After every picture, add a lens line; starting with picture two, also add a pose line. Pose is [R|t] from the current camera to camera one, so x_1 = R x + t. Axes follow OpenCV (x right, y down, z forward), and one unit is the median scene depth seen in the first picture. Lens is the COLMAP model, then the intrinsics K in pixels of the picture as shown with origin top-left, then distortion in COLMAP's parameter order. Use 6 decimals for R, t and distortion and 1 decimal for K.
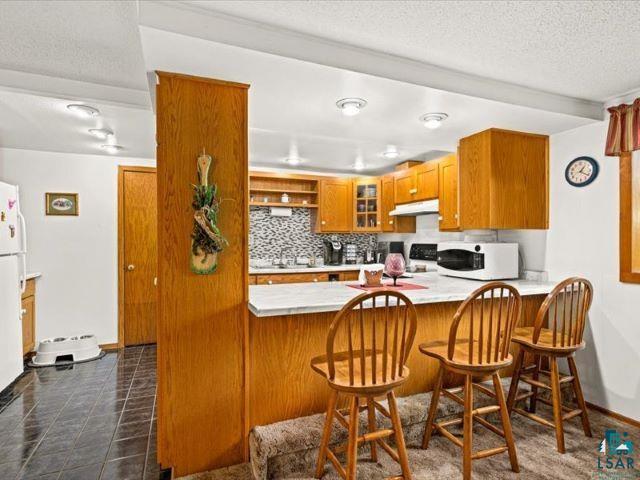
lens RADIAL K [[345.5, 0, 314.4], [0, 345.5, 241.1], [0, 0, 1]] dist [-0.003464, 0.006132]
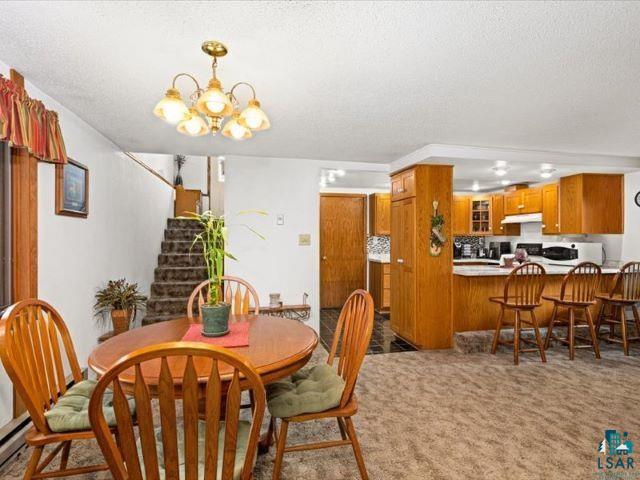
lens RADIAL K [[345.5, 0, 320.5], [0, 345.5, 239.8], [0, 0, 1]] dist [-0.003464, 0.006132]
pose [[0.986385, 0.000793, -0.164450, -0.313145], [-0.001839, 0.999979, -0.006208, 0.003024], [0.164441, 0.006426, 0.986366, -0.575469]]
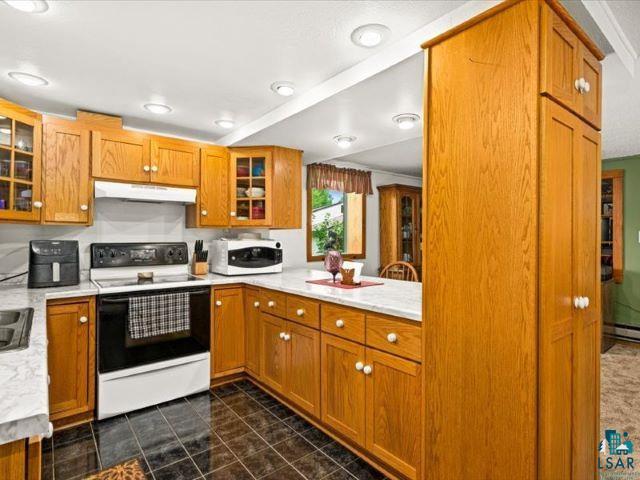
lens RADIAL K [[345.5, 0, 314.0], [0, 345.5, 236.5], [0, 0, 1]] dist [-0.003464, 0.006132]
pose [[-0.279910, 0.002979, 0.960022, -0.509556], [0.001709, 0.999995, -0.002604, -0.003603], [-0.960025, 0.000911, -0.279914, 0.922746]]
